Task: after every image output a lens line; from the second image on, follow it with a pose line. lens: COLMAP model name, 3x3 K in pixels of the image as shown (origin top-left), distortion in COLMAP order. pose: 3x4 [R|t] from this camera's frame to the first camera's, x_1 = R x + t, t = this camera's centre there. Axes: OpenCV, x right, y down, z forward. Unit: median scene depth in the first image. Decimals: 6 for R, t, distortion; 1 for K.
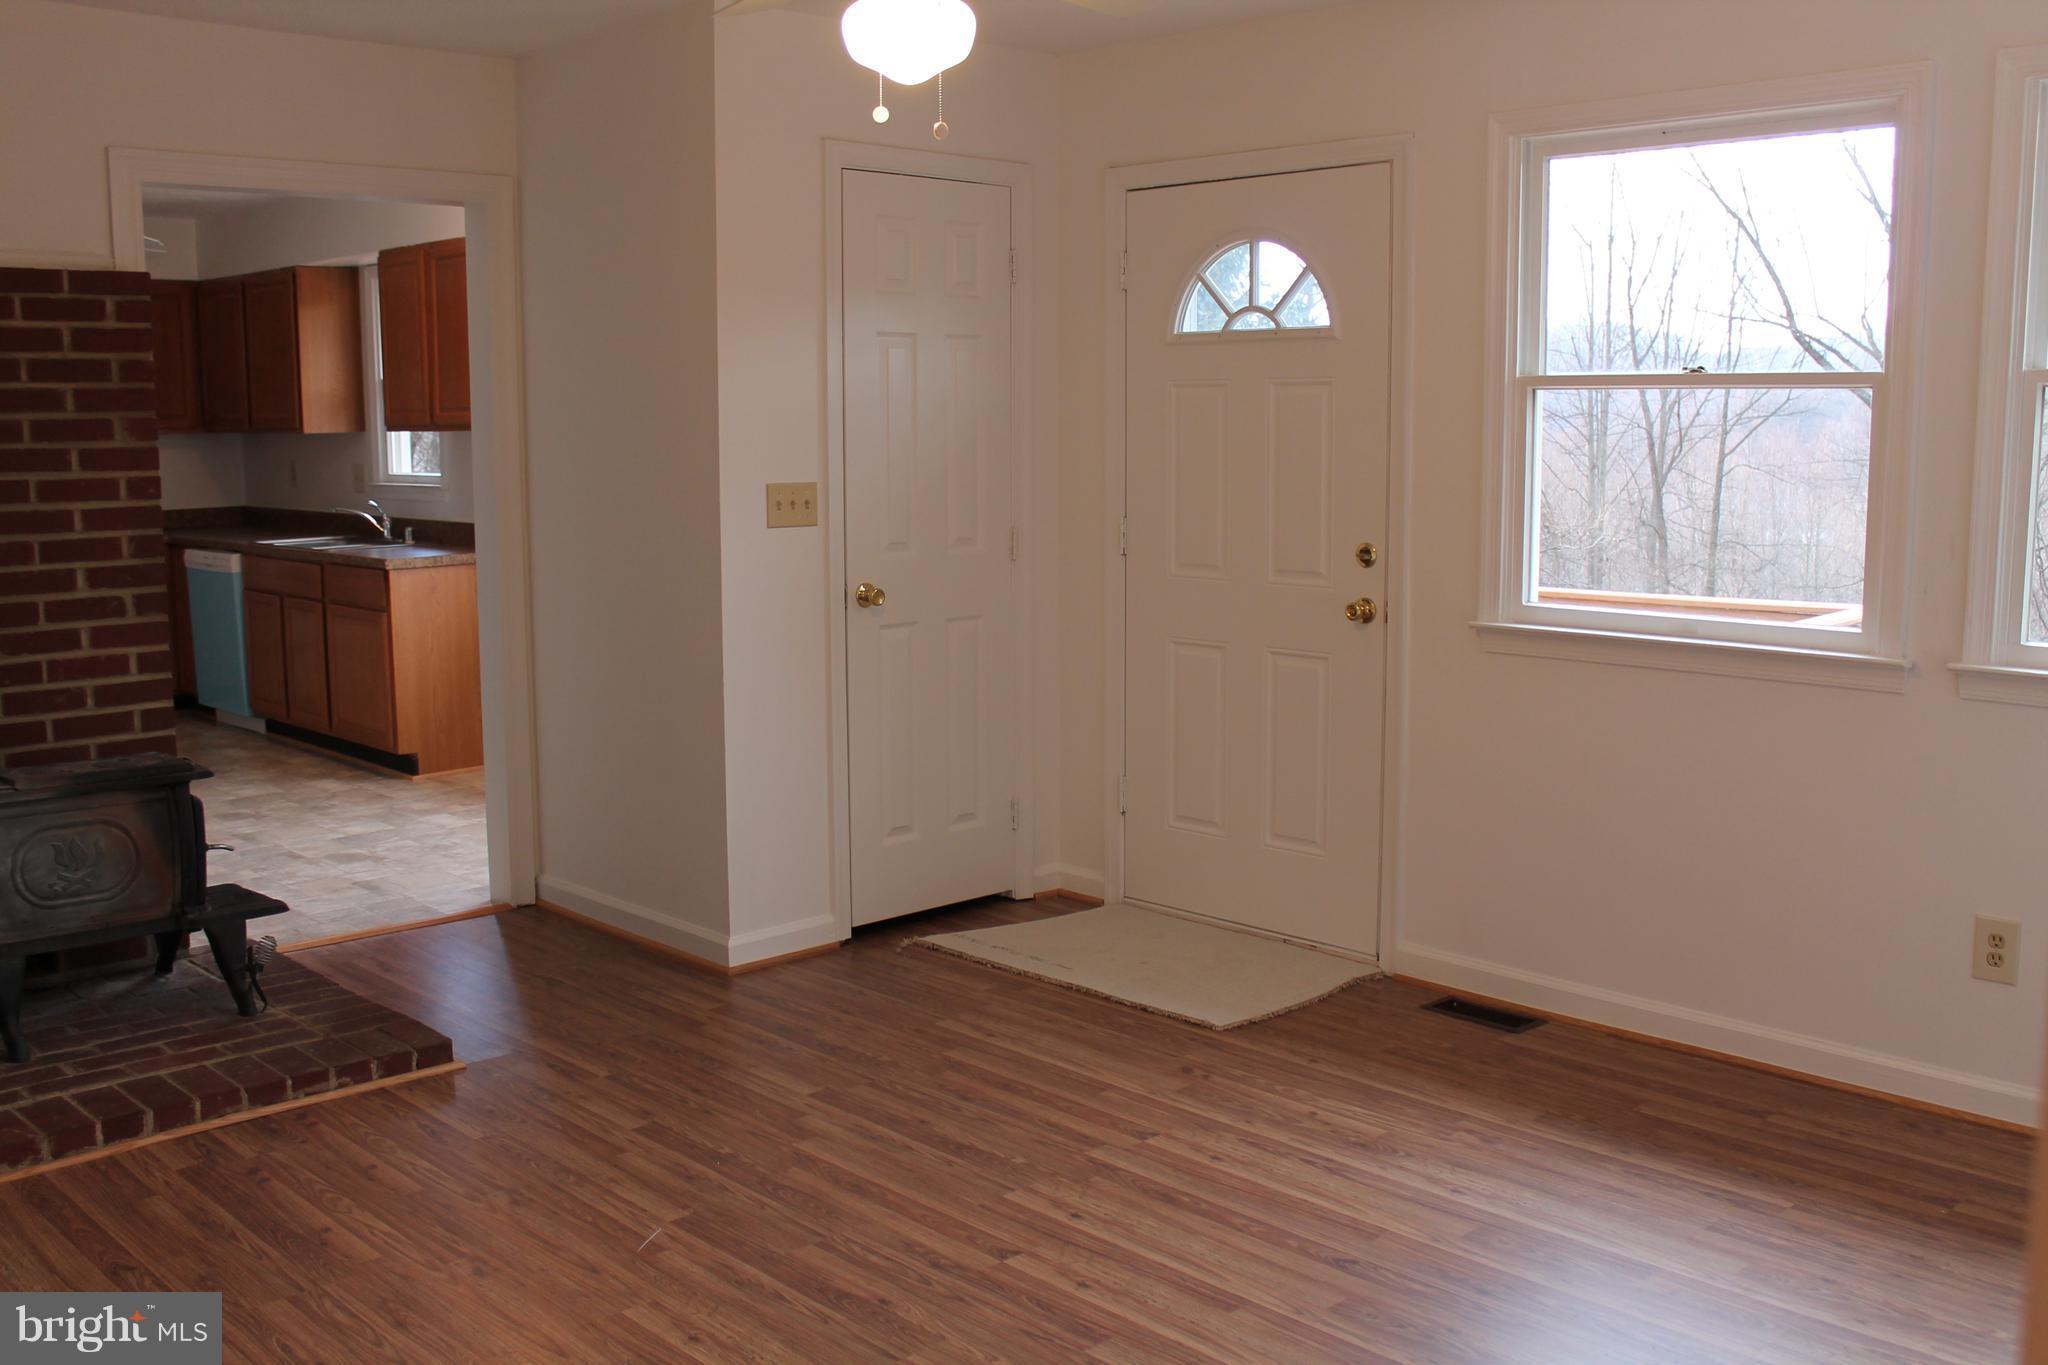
lens RADIAL K [[1868.3, 0, 1069.8], [0, 1868.3, 670.6], [0, 0, 1]] dist [-0.096882, 0.000000]
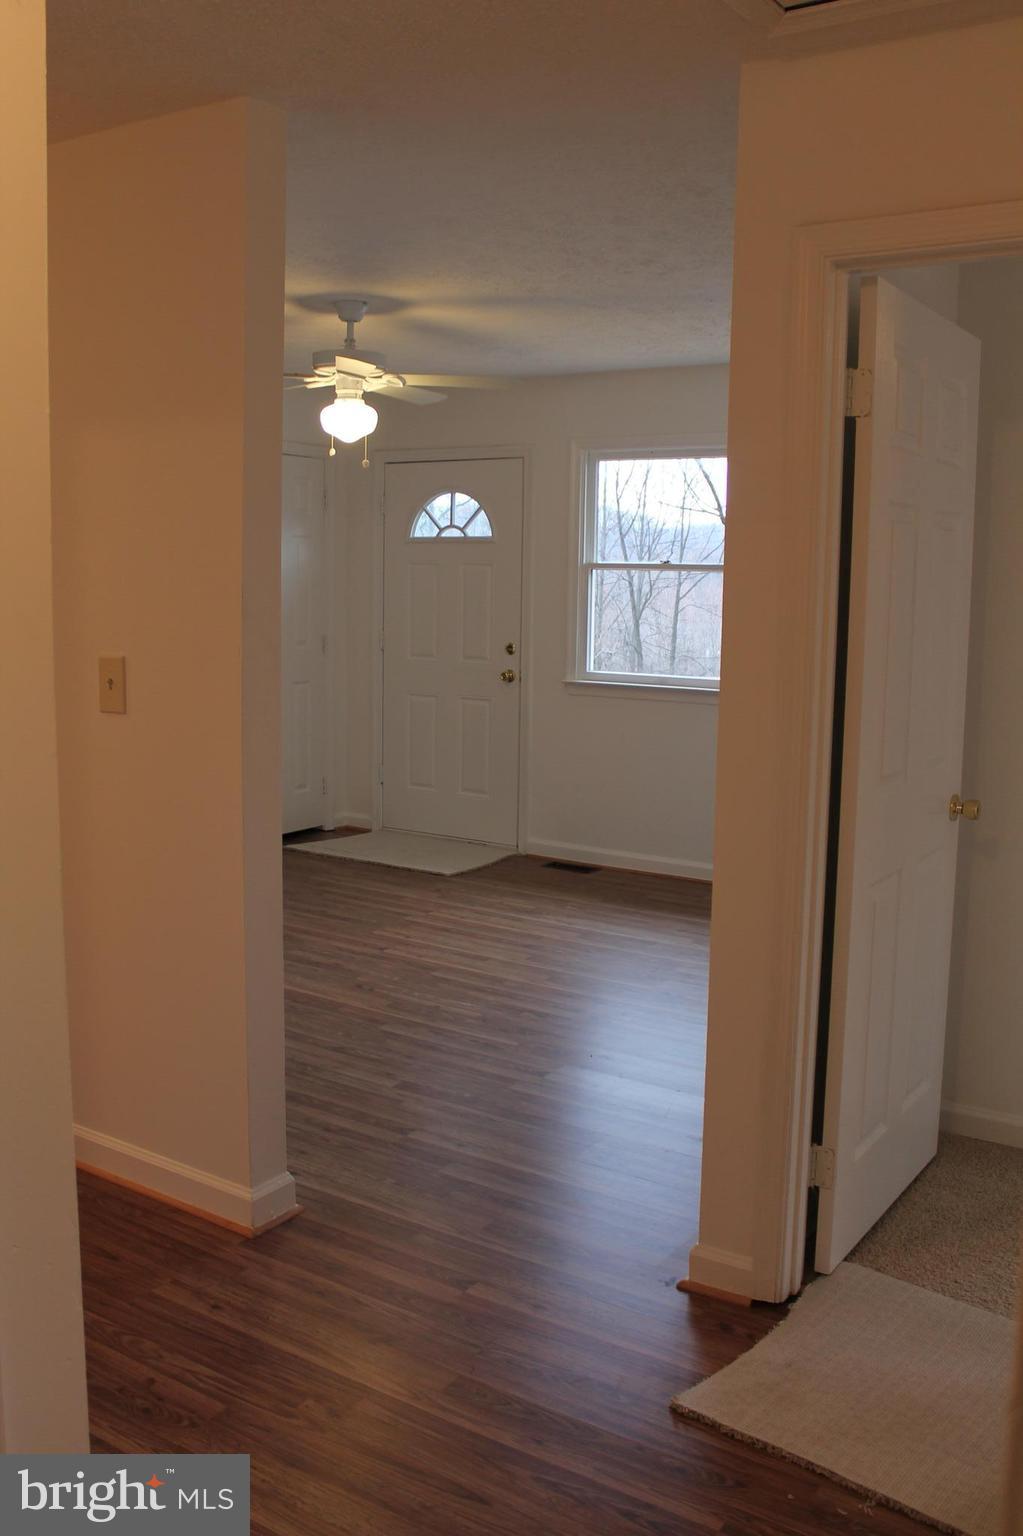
lens RADIAL K [[1401.2, 0, 516.7], [0, 1401.2, 758.4], [0, 0, 1]] dist [-0.096882, 0.000000]
pose [[0.974929, -0.012588, 0.222158, -0.176472], [0.012366, 0.999921, 0.002391, 0.054703], [-0.222171, 0.000416, 0.975008, -0.498928]]
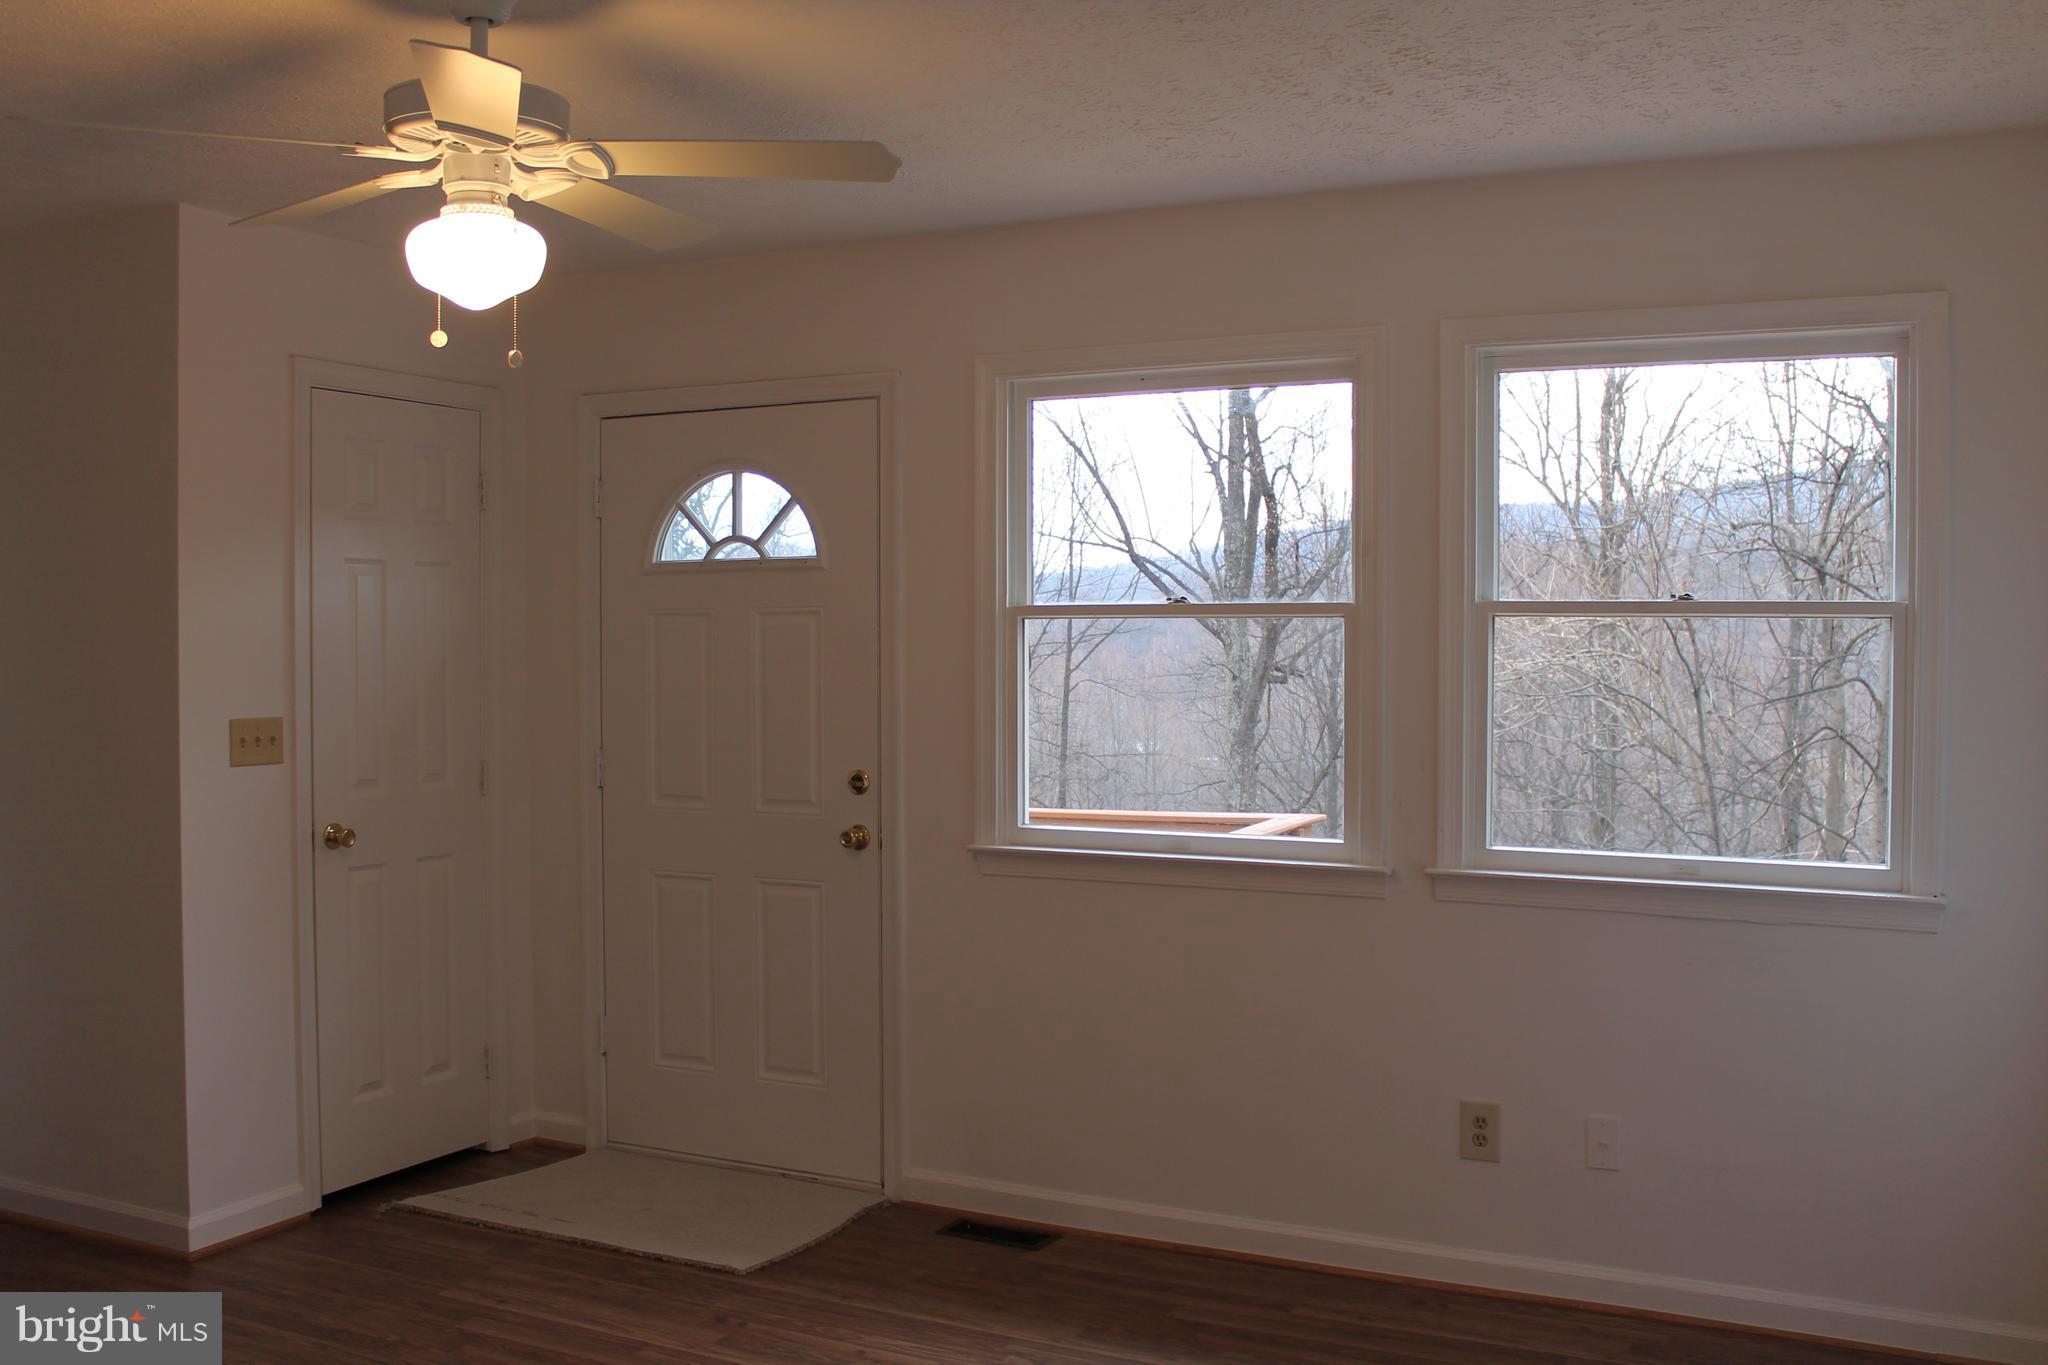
lens RADIAL K [[1868.3, 0, 990.7], [0, 1868.3, 707.8], [0, 0, 1]] dist [-0.096882, 0.000000]
pose [[0.952250, -0.011324, 0.305109, -0.080455], [0.040762, 0.995081, -0.090286, -0.007916], [-0.302586, 0.098412, 0.948028, 0.016379]]
